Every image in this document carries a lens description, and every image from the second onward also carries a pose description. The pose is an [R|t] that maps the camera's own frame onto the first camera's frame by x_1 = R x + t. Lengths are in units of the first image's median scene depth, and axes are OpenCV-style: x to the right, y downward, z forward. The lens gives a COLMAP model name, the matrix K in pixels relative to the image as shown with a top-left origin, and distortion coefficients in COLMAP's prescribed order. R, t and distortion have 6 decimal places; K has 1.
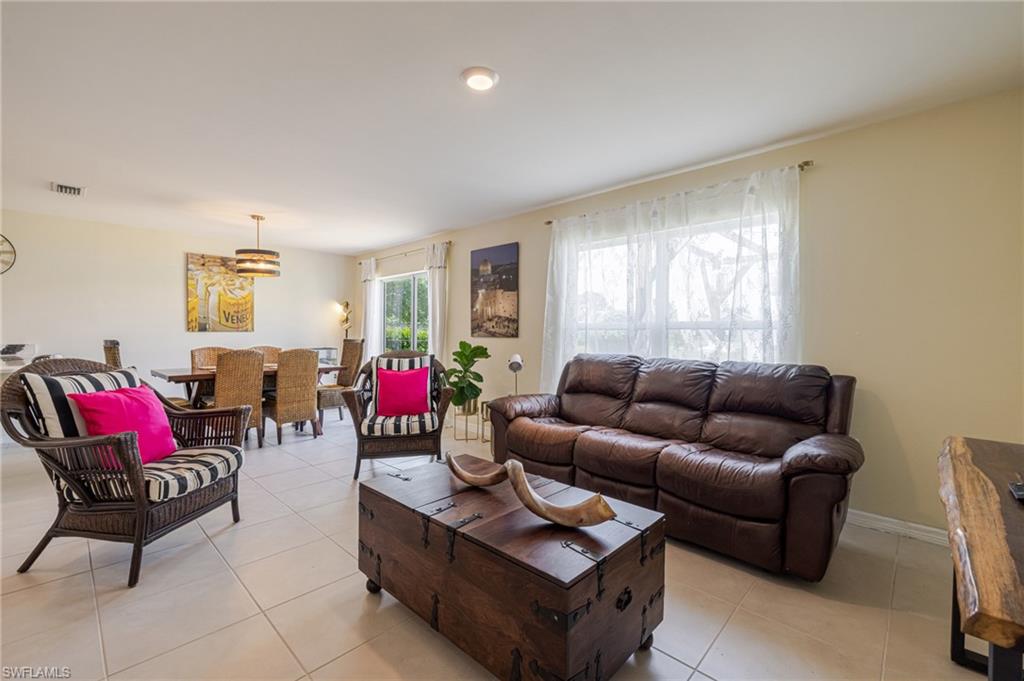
lens RADIAL K [[431.3, 0, 512.4], [0, 431.3, 338.7], [0, 0, 1]] dist [-0.000173, 0.000320]
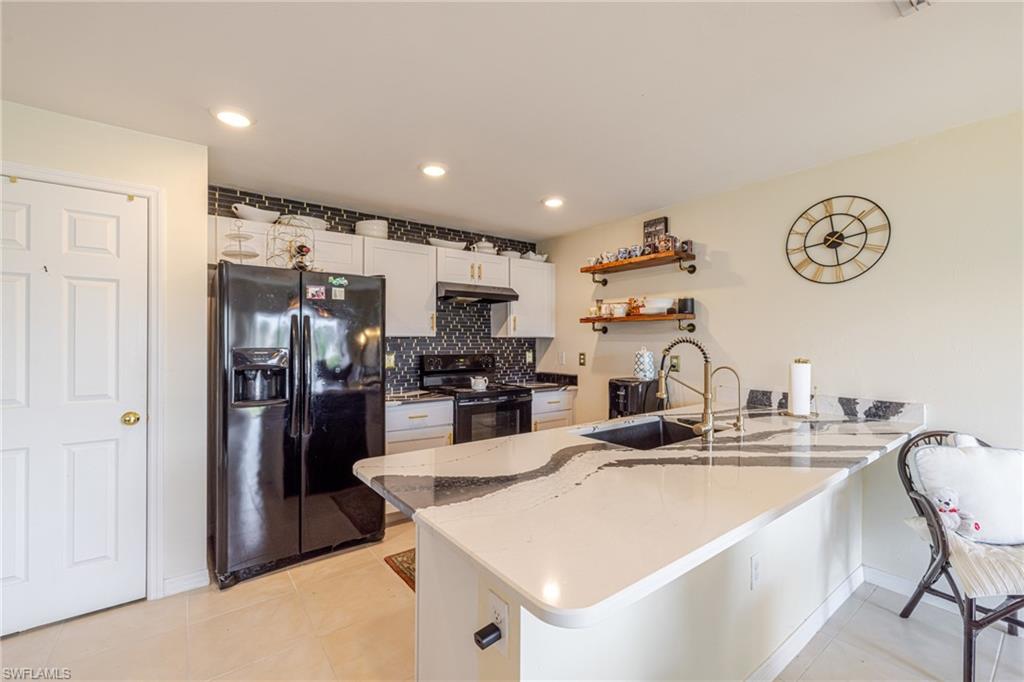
lens RADIAL K [[431.3, 0, 512.4], [0, 431.3, 339.2], [0, 0, 1]] dist [-0.000173, 0.000320]
pose [[-0.161257, -0.007504, -0.986884, -0.500350], [-0.011011, 0.999923, -0.005804, -0.048135], [0.986851, 0.009930, -0.161327, 0.563502]]
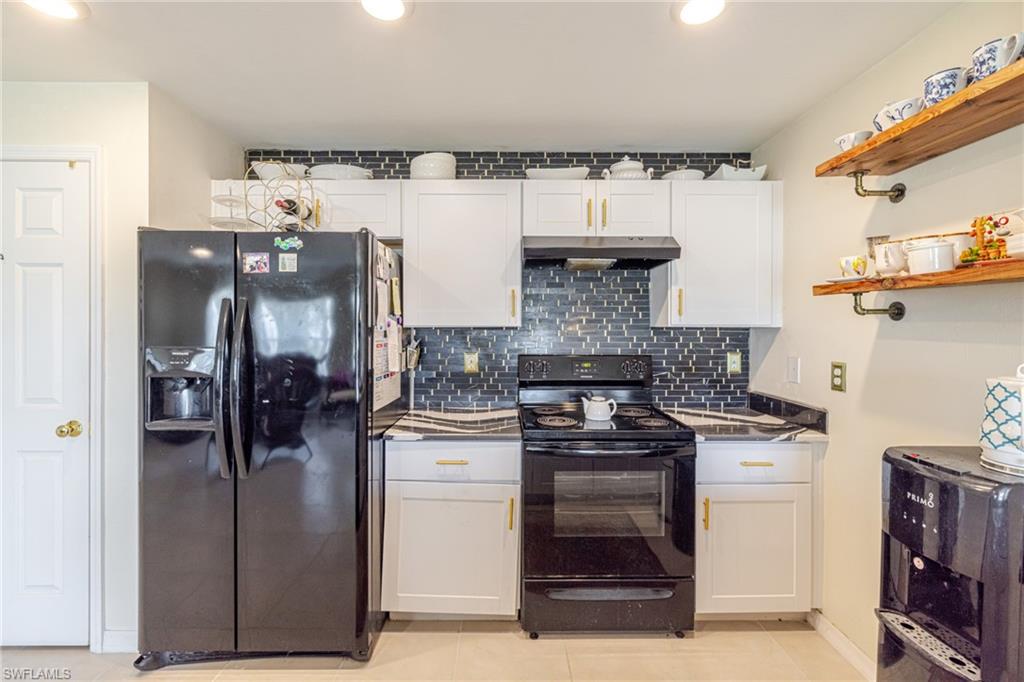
lens RADIAL K [[438.0, 0, 511.0], [0, 438.0, 327.8], [0, 0, 1]] dist [0.000549, -0.000245]
pose [[-0.715854, 0.000851, -0.698249, -0.874249], [-0.010501, 0.999873, 0.011984, -0.059868], [0.698171, 0.015911, -0.715754, 0.634879]]
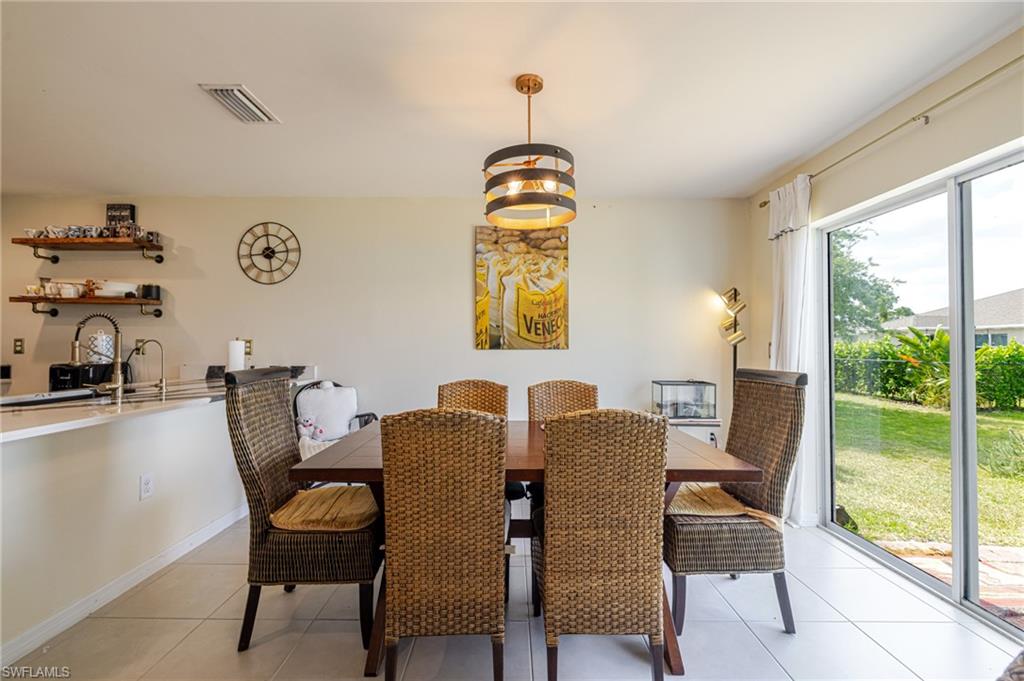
lens RADIAL K [[431.3, 0, 512.4], [0, 431.3, 338.7], [0, 0, 1]] dist [-0.000173, 0.000320]
pose [[0.690716, -0.011891, -0.723029, -0.279849], [-0.009110, 0.999642, -0.025143, -0.018076], [0.723069, 0.023953, 0.690360, 0.657896]]
